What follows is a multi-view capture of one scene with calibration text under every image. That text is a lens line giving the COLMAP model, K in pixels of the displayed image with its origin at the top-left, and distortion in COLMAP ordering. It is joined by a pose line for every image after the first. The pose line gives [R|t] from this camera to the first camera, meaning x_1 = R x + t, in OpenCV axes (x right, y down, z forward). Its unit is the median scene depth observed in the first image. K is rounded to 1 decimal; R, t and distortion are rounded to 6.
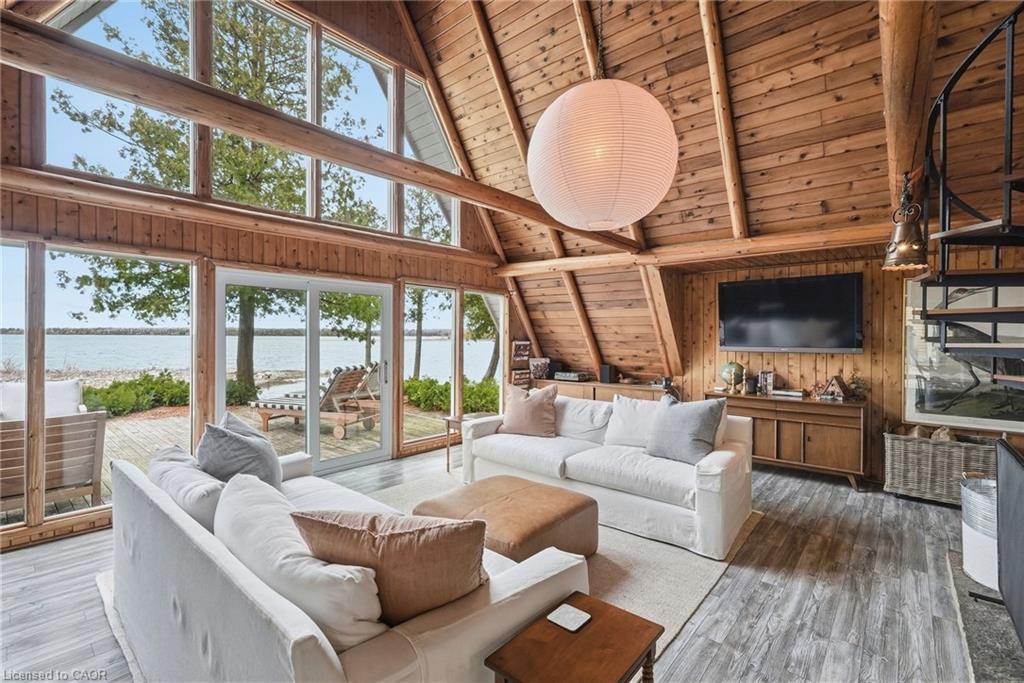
lens RADIAL K [[459.8, 0, 512.0], [0, 459.8, 341.5], [0, 0, 1]] dist [-0.004952, 0.000167]
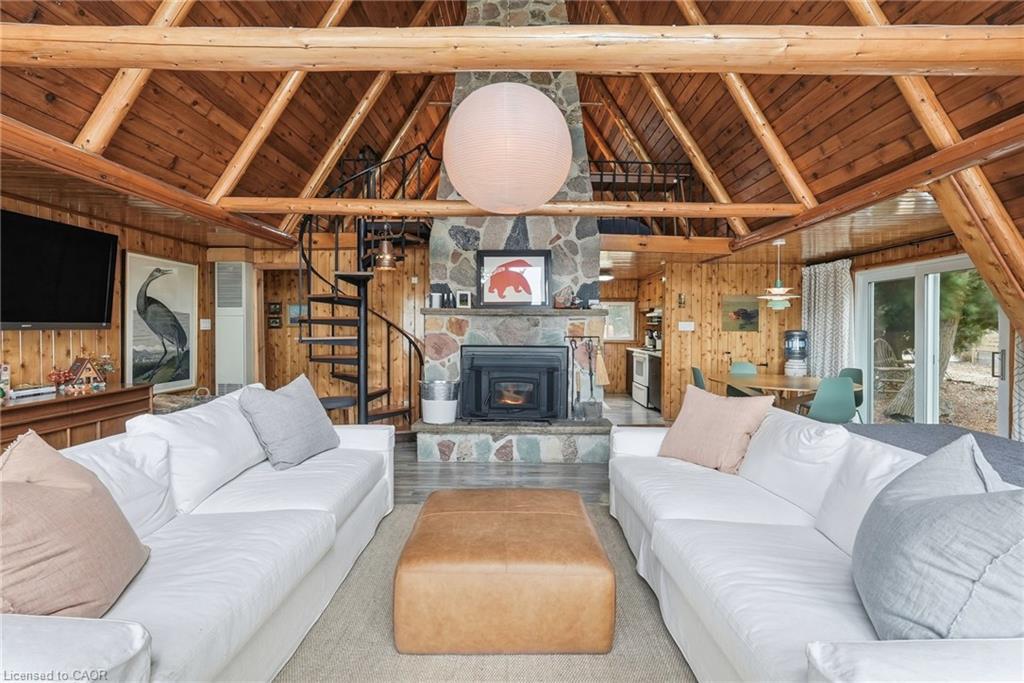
lens RADIAL K [[473.2, 0, 511.5], [0, 473.2, 328.5], [0, 0, 1]] dist [0.002505, 0.000546]
pose [[-0.644632, -0.009495, 0.764434, -0.444026], [-0.001790, 0.999939, 0.010910, 0.015769], [-0.764491, 0.005665, -0.644609, 1.096124]]
